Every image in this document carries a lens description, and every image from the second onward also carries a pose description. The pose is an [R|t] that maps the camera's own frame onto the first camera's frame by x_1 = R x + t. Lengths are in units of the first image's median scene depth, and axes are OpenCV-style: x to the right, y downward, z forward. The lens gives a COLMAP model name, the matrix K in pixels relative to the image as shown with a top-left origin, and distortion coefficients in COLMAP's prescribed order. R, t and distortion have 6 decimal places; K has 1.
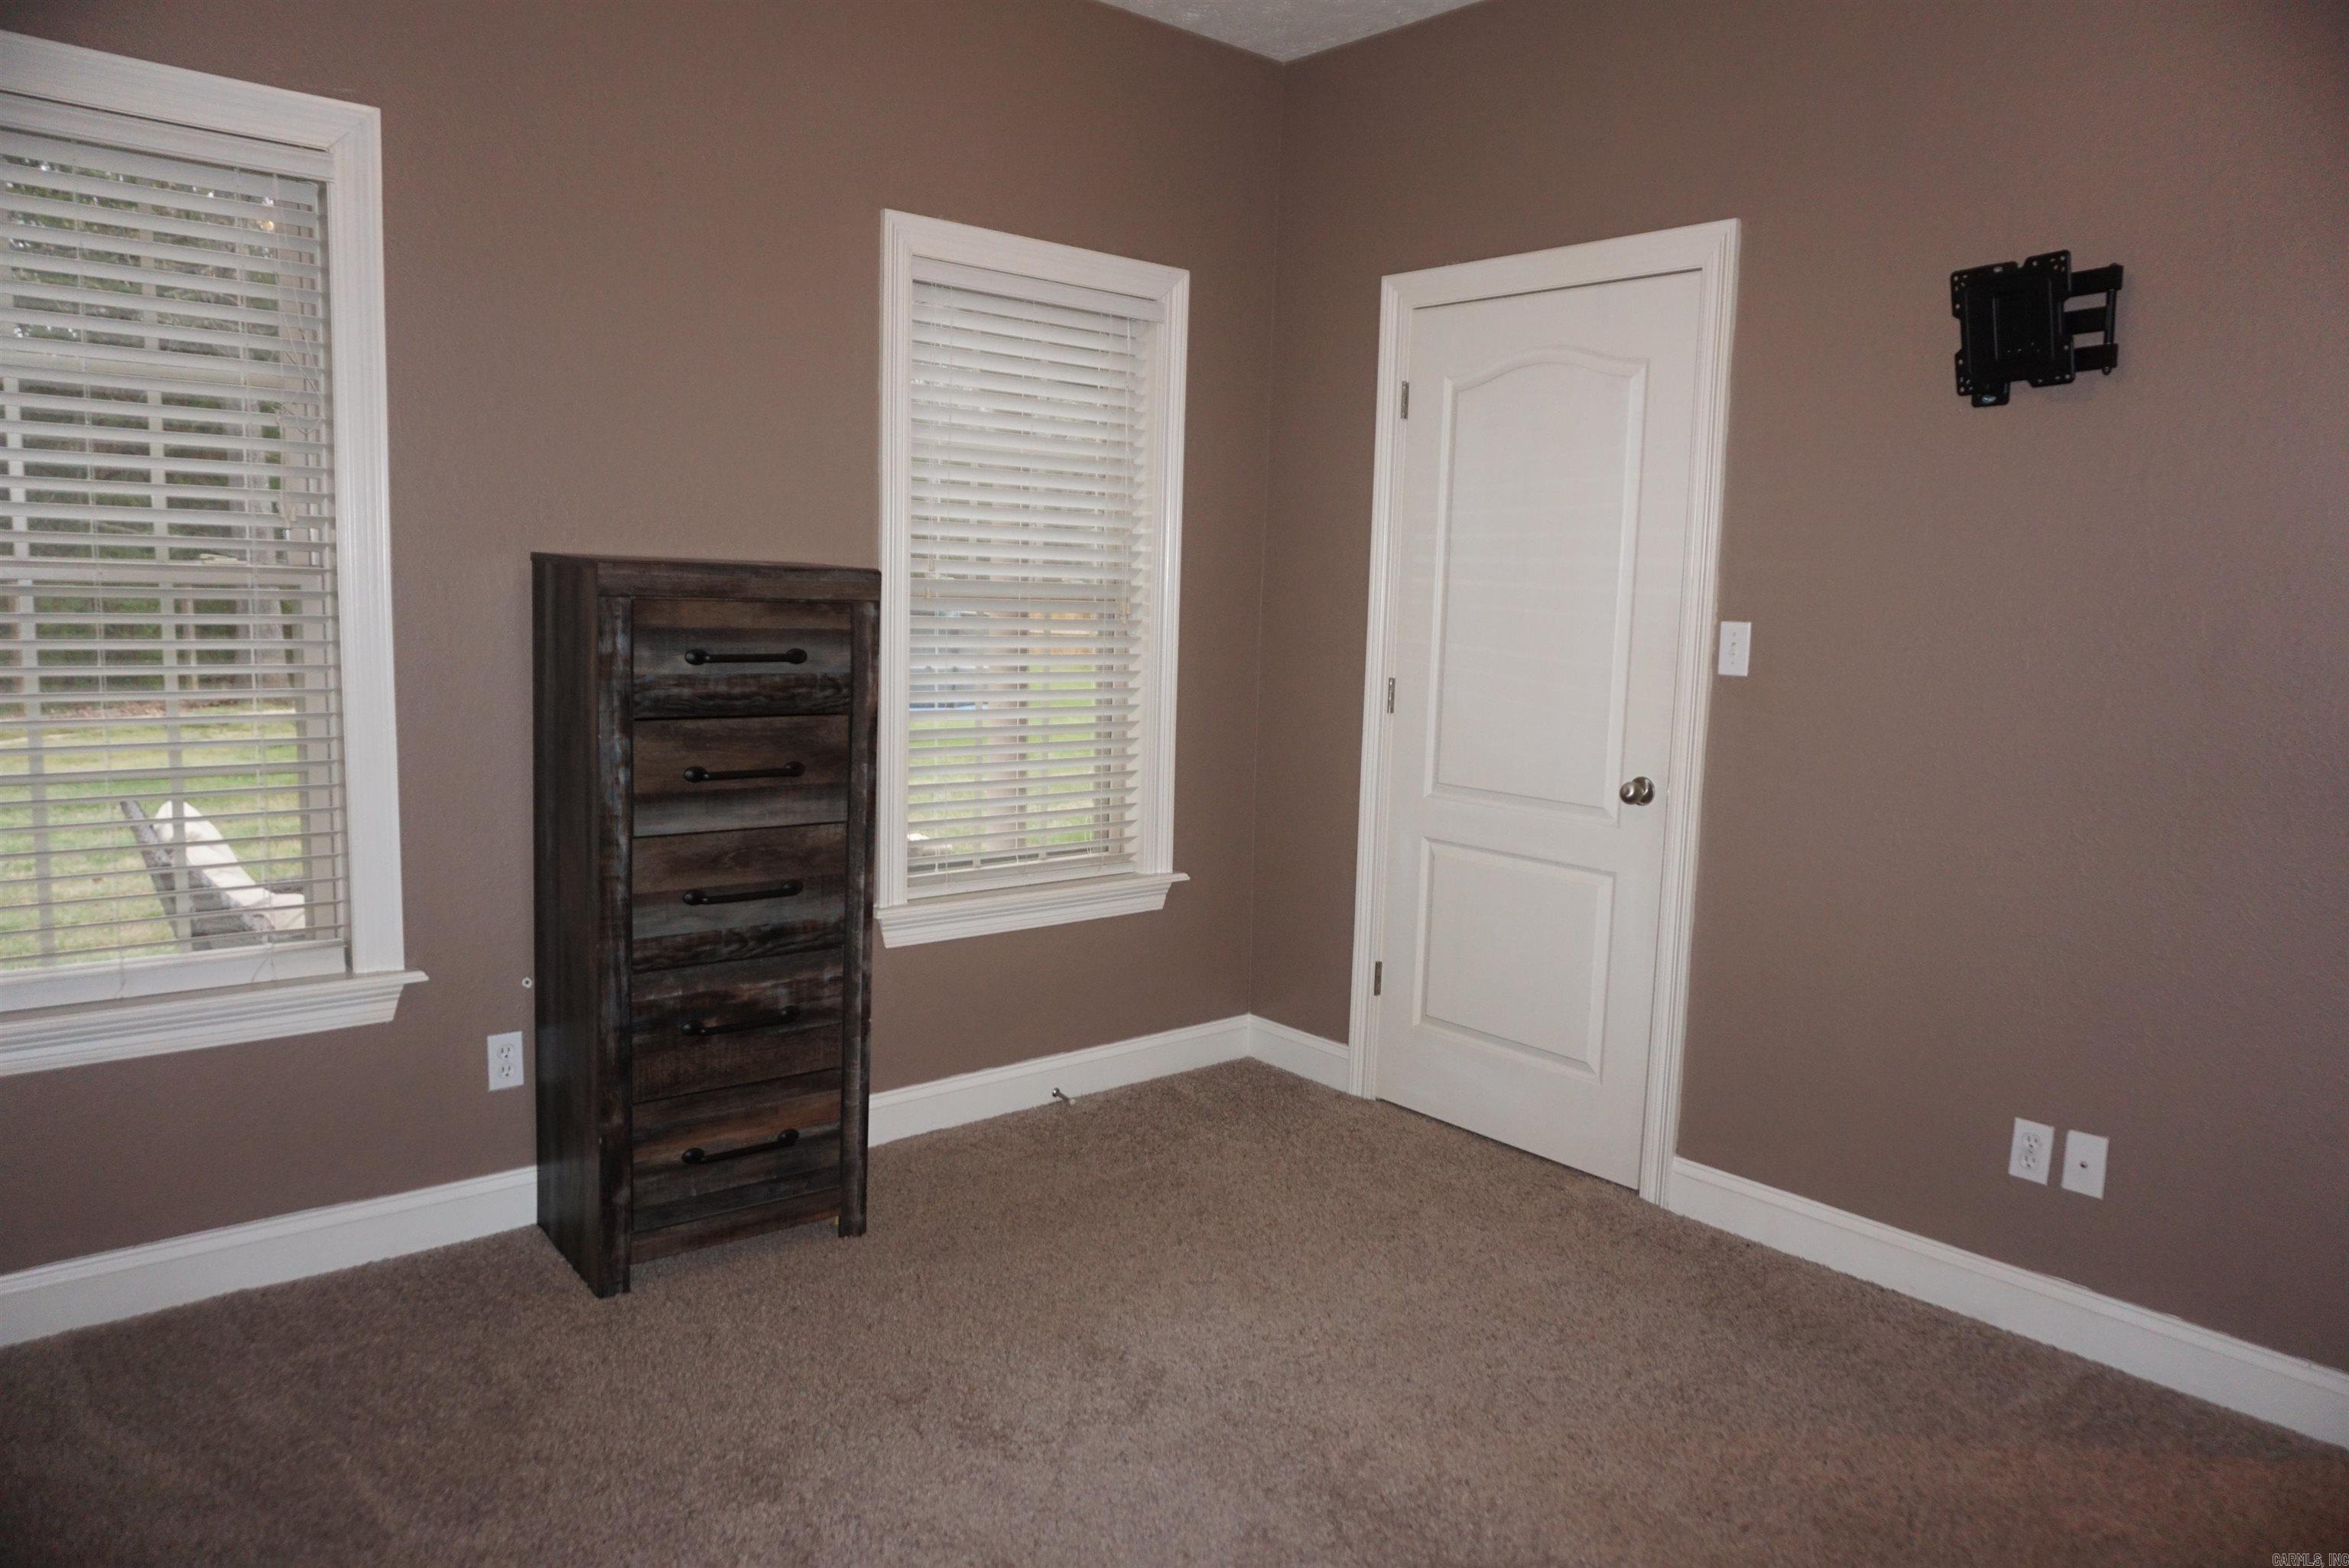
lens RADIAL K [[1559.2, 0, 1183.5], [0, 1559.2, 780.6], [0, 0, 1]] dist [-0.032508, 0.013582]
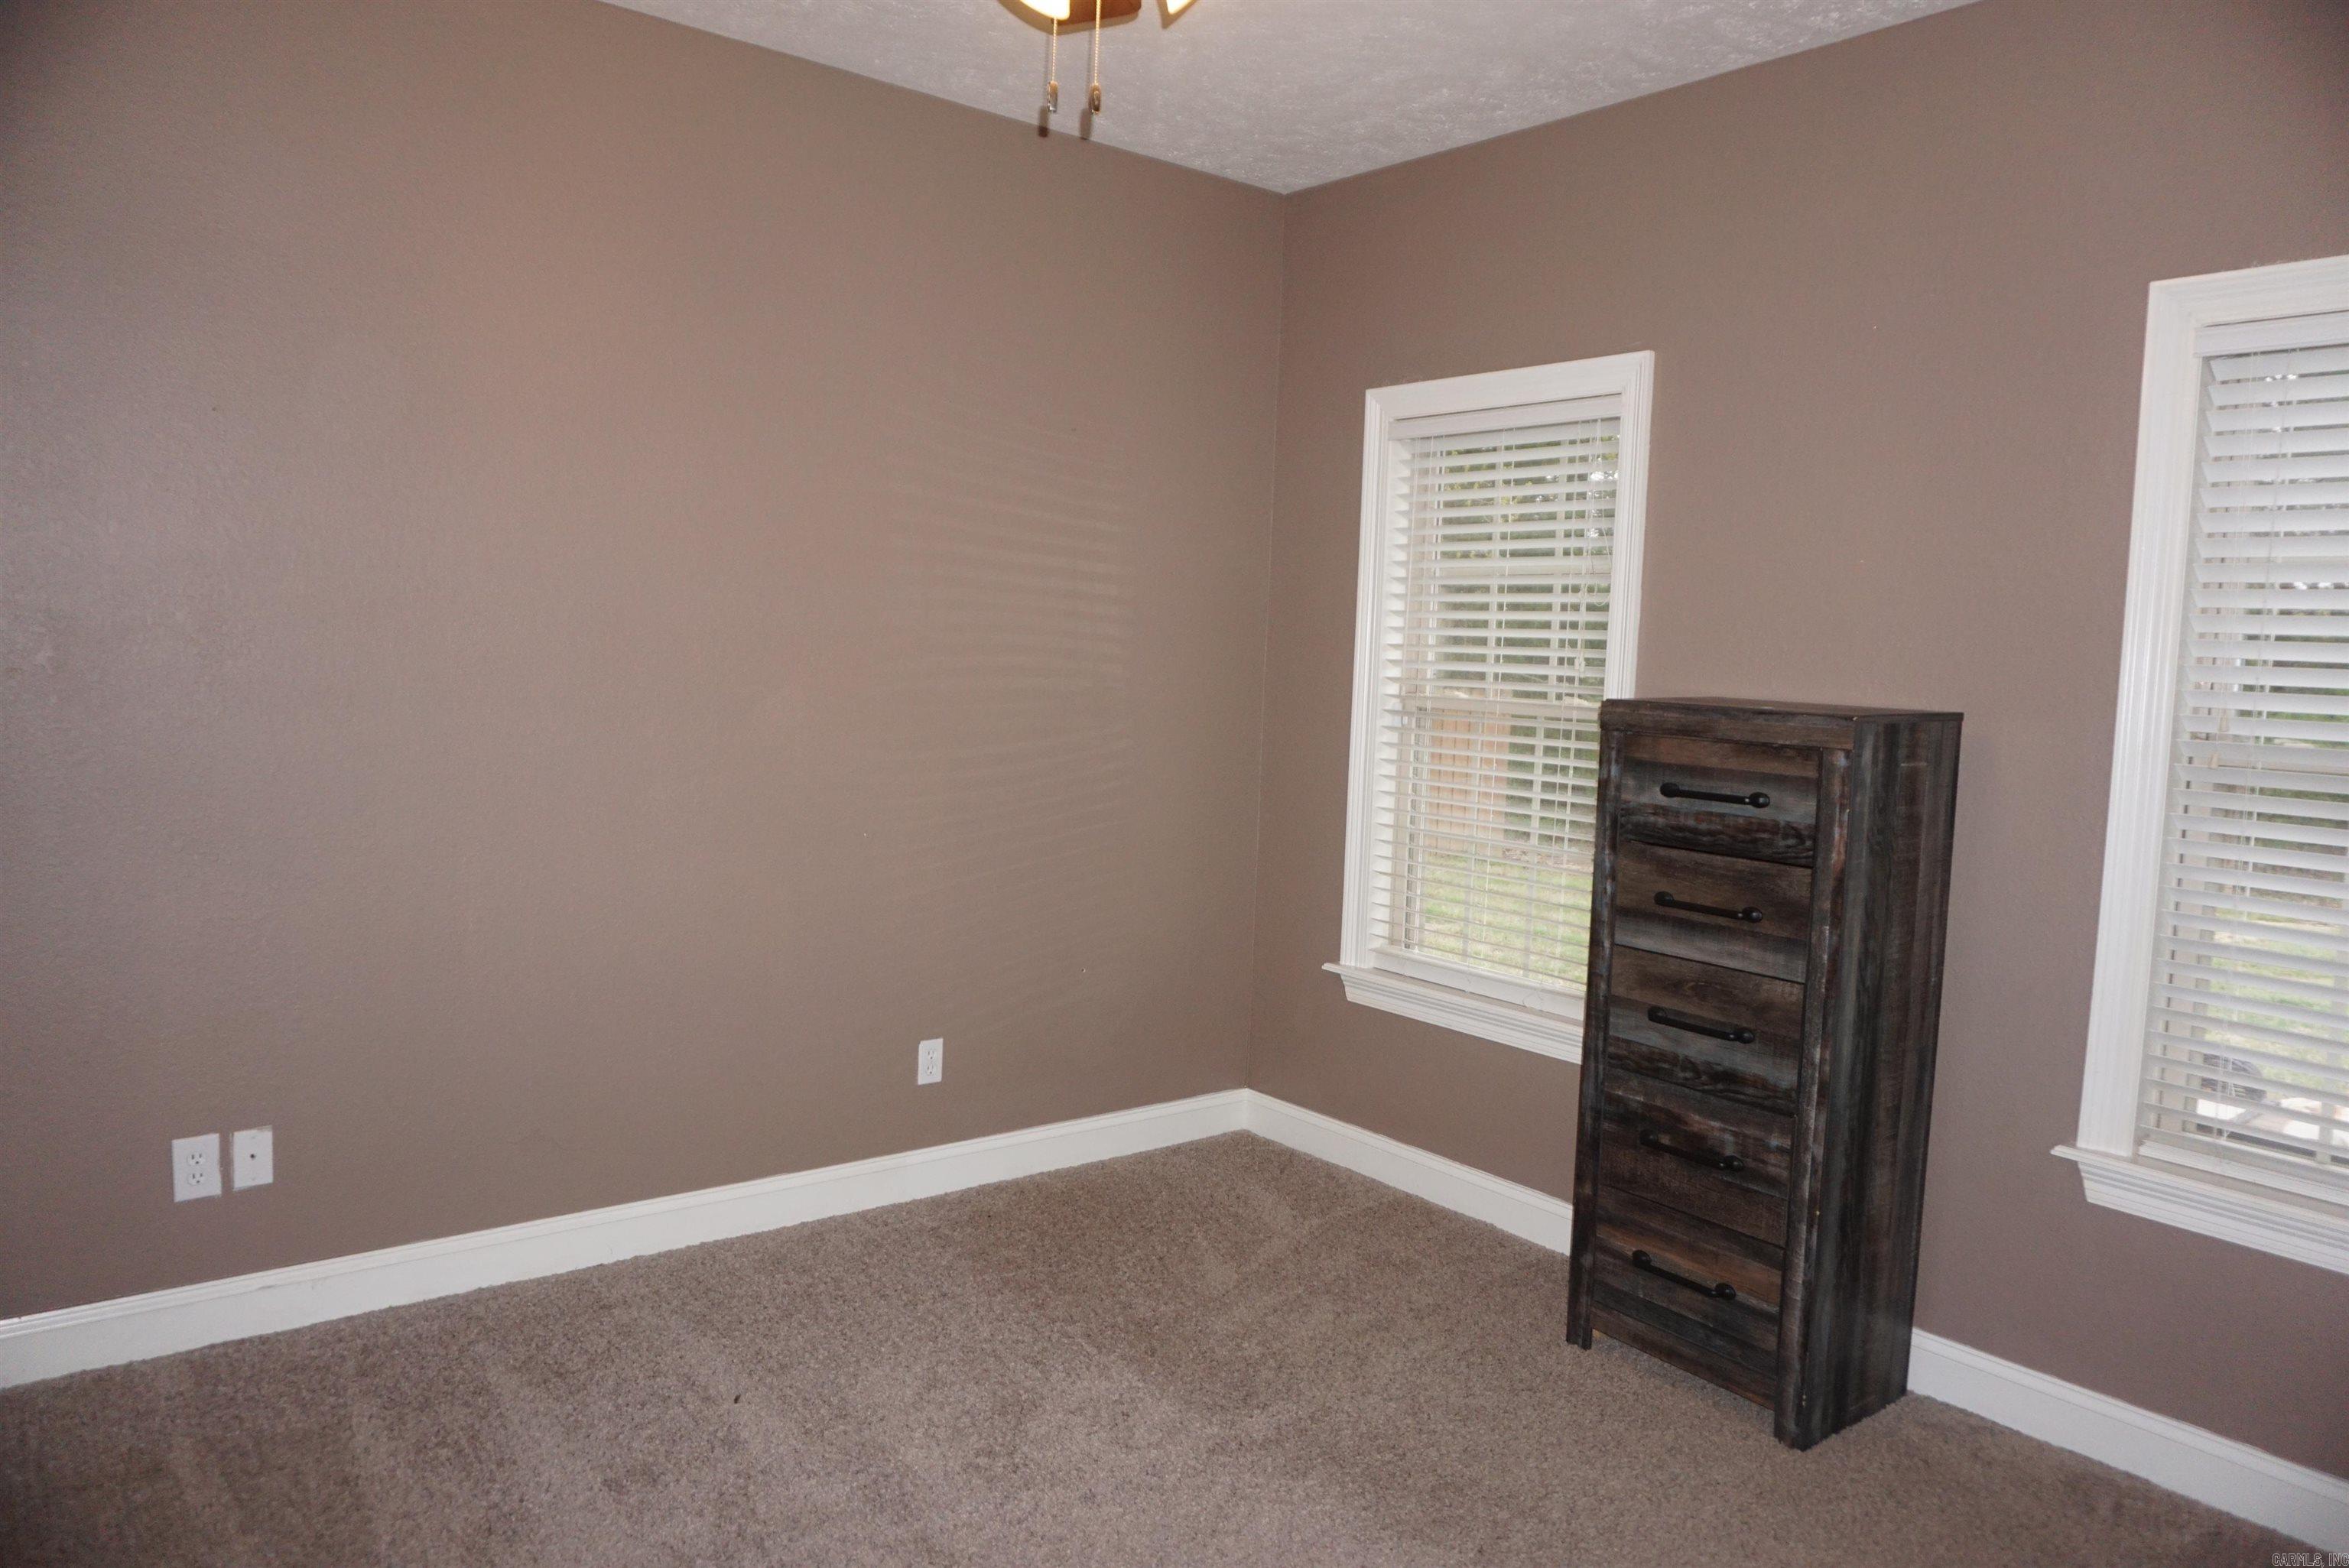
lens RADIAL K [[1559.2, 0, 1183.7], [0, 1559.2, 784.8], [0, 0, 1]] dist [-0.032508, 0.013582]
pose [[-0.012253, 0.051214, -0.998613, 0.731460], [-0.173011, 0.983516, 0.052562, -0.077814], [0.984844, 0.173415, -0.003190, 0.641745]]
